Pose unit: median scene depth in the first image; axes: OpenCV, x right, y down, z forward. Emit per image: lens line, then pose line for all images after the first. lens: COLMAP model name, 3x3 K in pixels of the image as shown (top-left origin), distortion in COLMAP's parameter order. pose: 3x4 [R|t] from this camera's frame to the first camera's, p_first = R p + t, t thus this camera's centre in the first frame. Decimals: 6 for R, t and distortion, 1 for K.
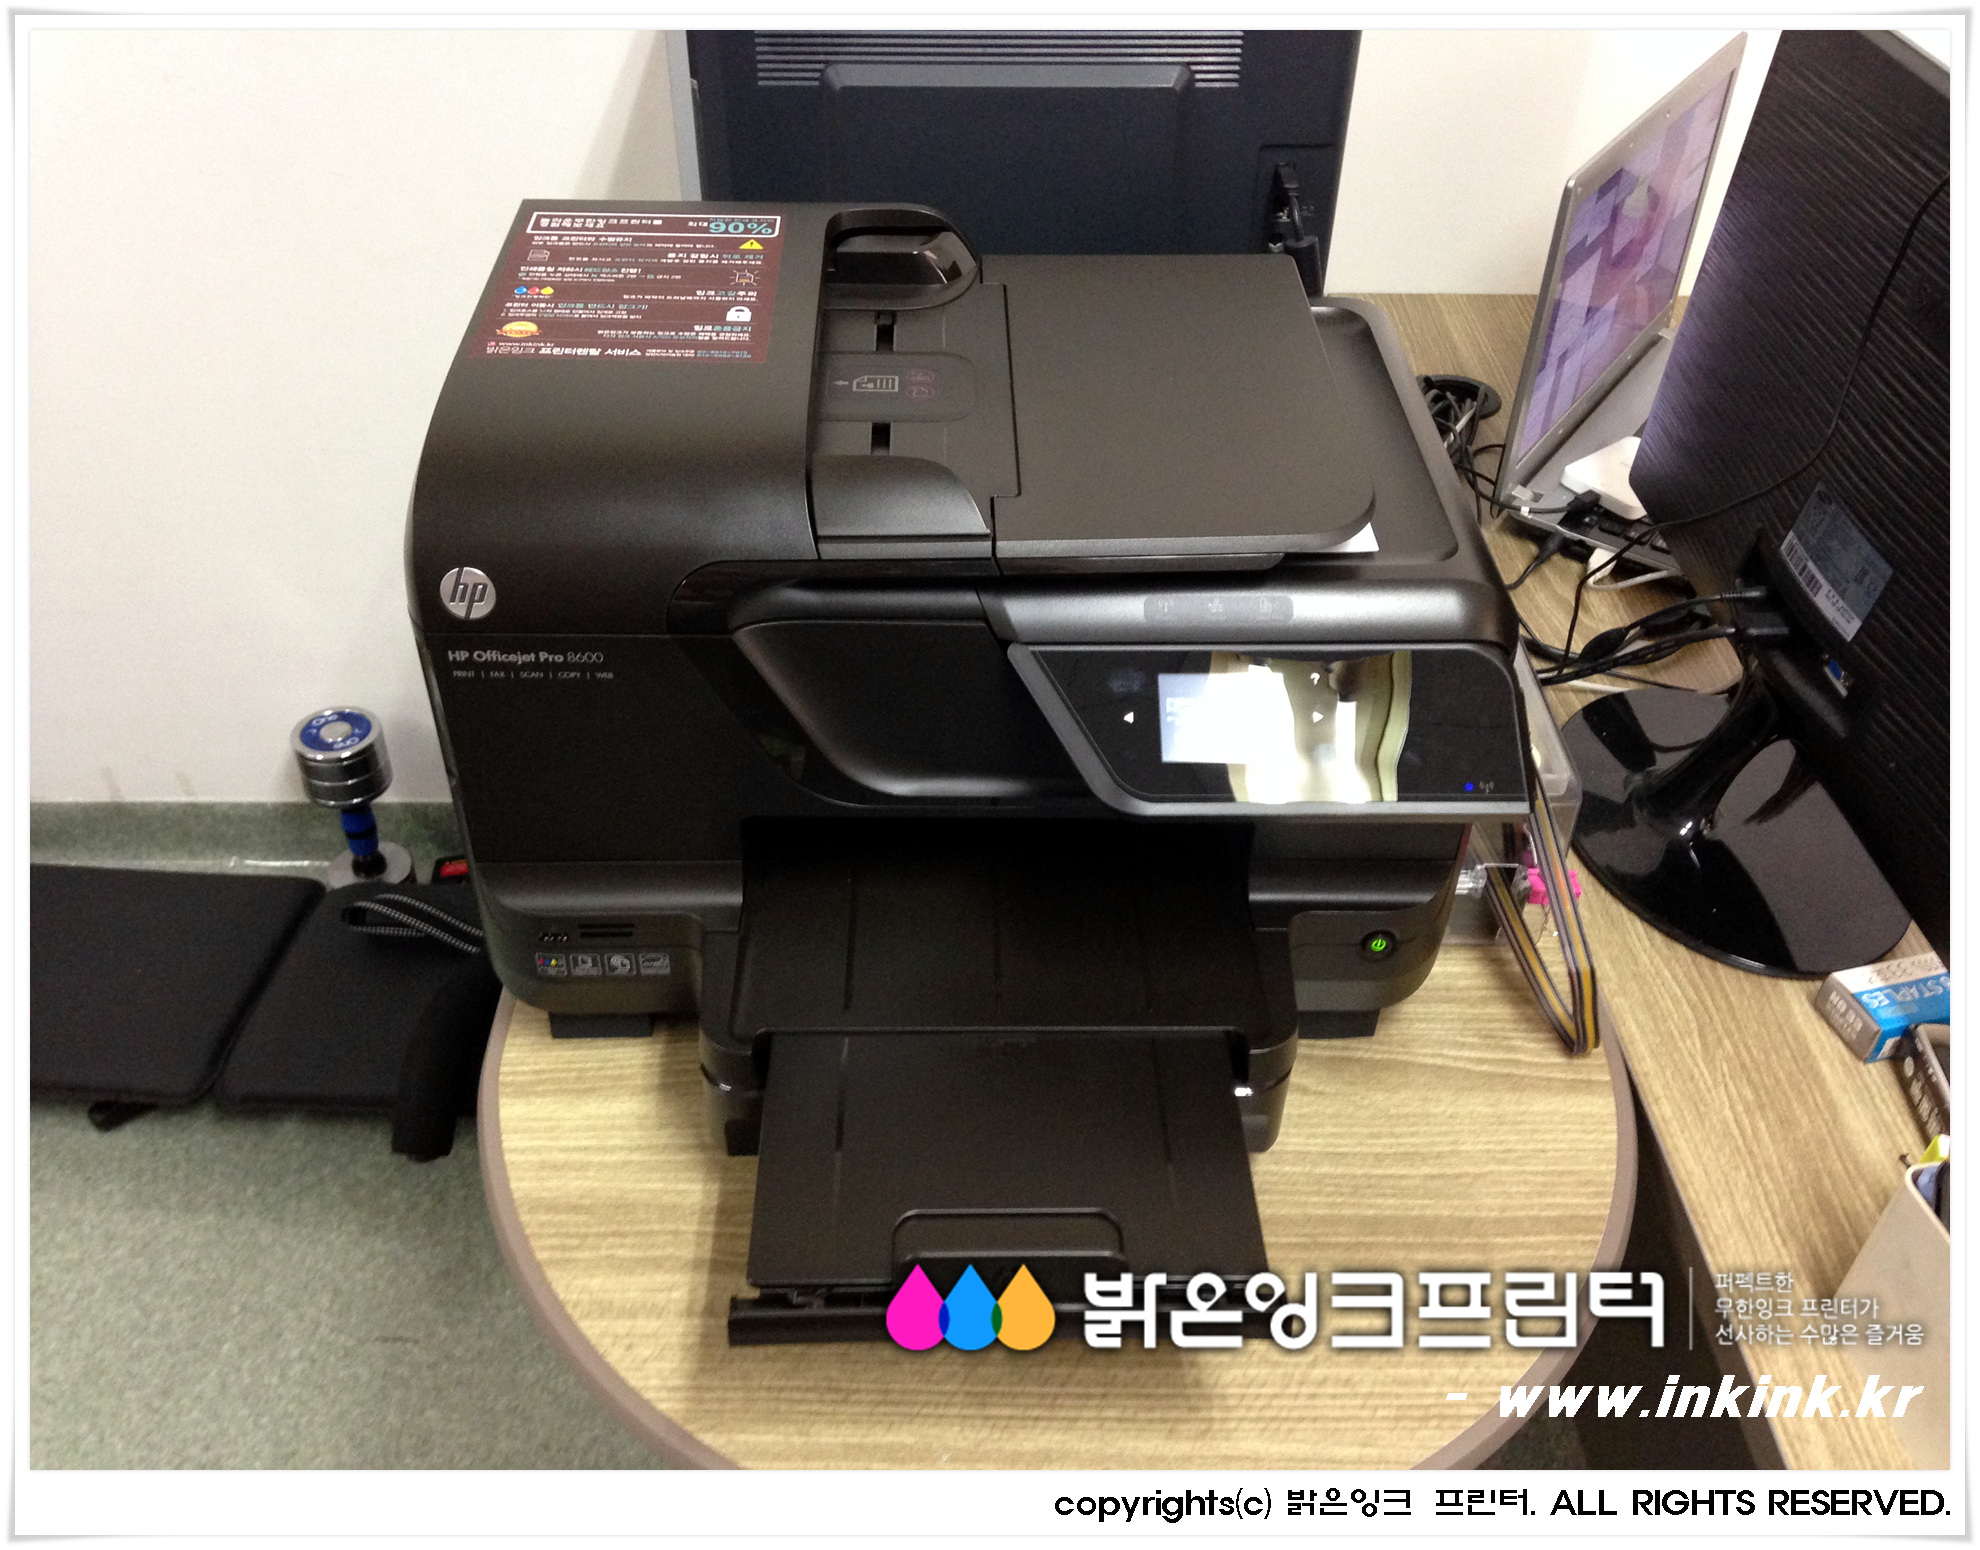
lens RADIAL K [[1729.9, 0, 991.7], [0, 1729.9, 773.2], [0, 0, 1]] dist [0.050743, -0.006880]
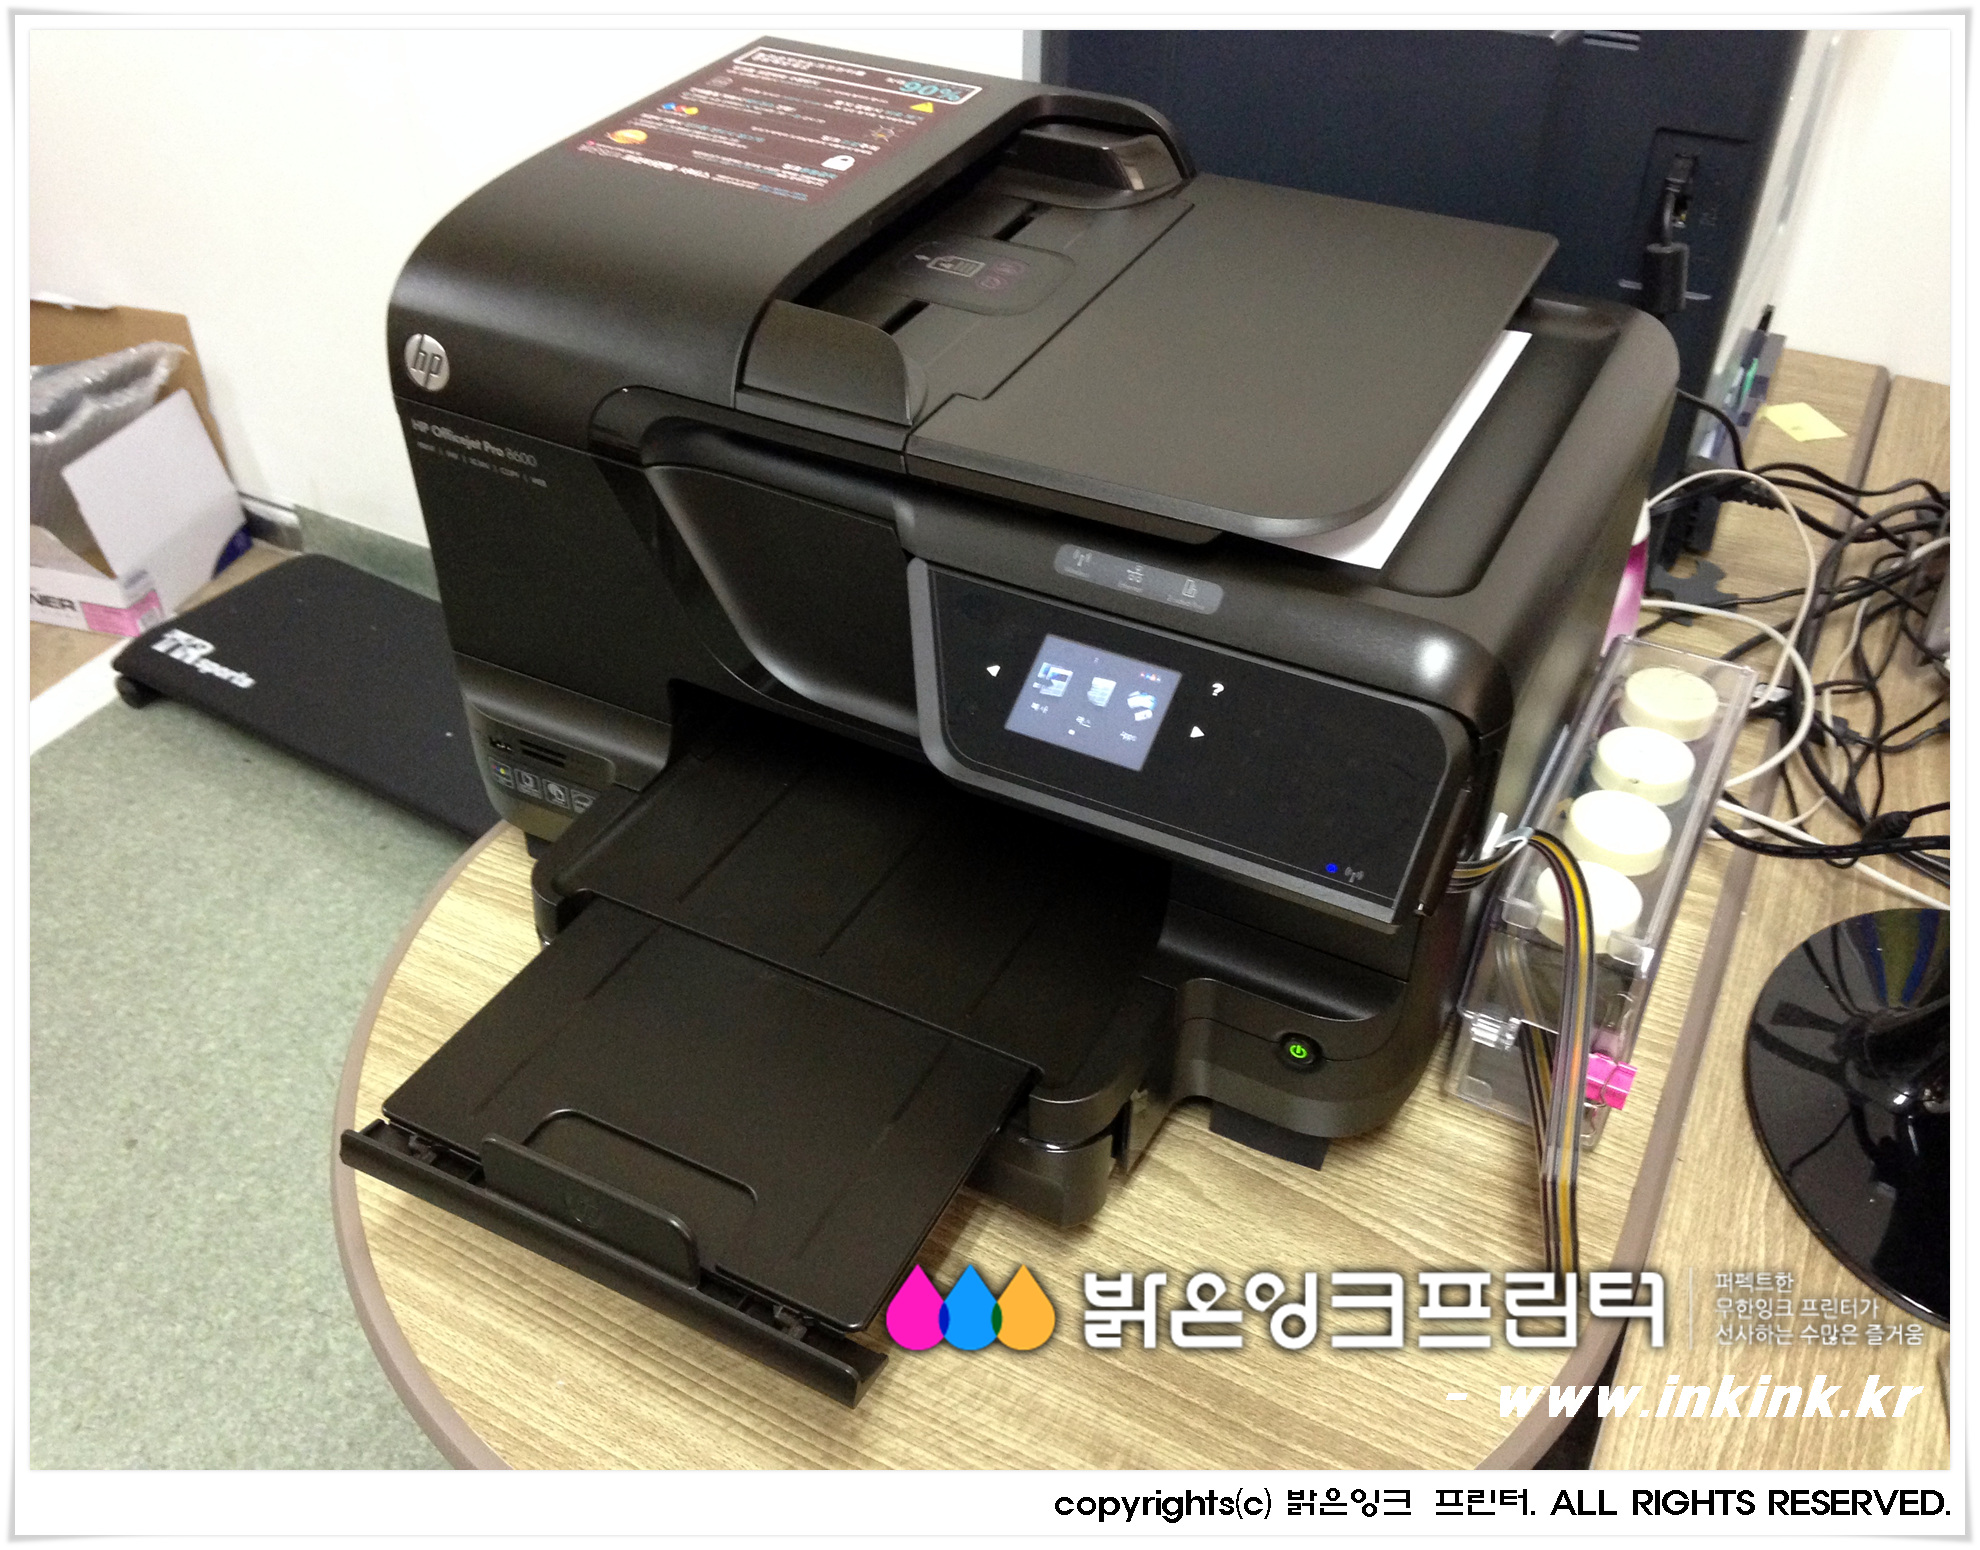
lens RADIAL K [[1729.9, 0, 989.7], [0, 1729.9, 775.5], [0, 0, 1]] dist [0.050743, -0.006880]
pose [[0.878929, 0.296013, -0.373978, 0.379839], [-0.300489, 0.952588, 0.047784, -0.020728], [0.370392, 0.070377, 0.926206, 0.193364]]
